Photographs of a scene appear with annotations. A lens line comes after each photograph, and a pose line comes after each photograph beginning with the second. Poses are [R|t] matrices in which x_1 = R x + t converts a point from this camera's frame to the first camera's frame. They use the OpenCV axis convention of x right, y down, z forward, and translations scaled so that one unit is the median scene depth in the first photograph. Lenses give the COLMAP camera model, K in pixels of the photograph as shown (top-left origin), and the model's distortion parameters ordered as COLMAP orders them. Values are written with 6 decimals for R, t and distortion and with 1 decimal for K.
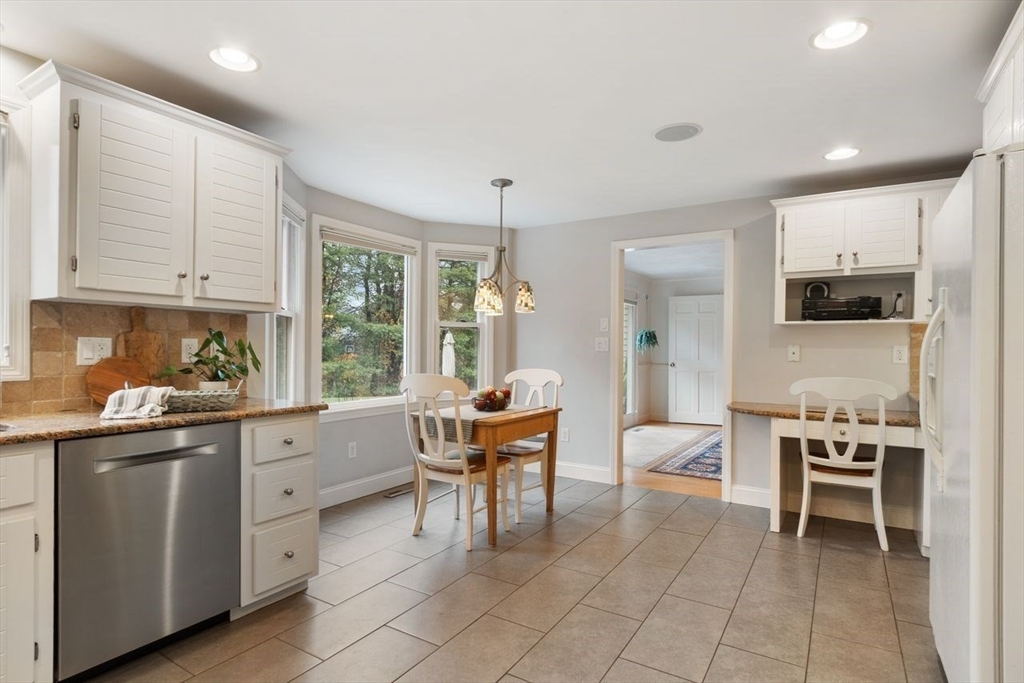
lens RADIAL K [[536.9, 0, 519.6], [0, 536.9, 343.3], [0, 0, 1]] dist [0.002778, 0.000368]
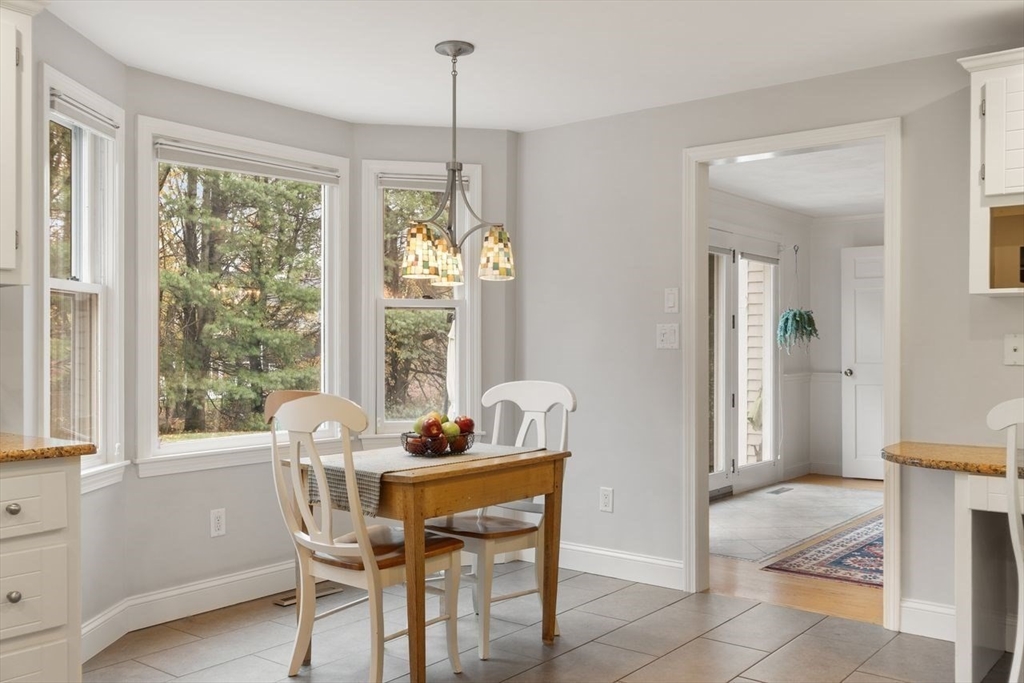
lens RADIAL K [[934.0, 0, 507.0], [0, 934.0, 336.6], [0, 0, 1]] dist [0.010945, 0.000000]
pose [[0.993412, -0.008553, -0.114278, 0.129105], [0.008604, 0.999963, -0.000043, 0.001529], [0.114274, -0.000941, 0.993449, 0.040067]]
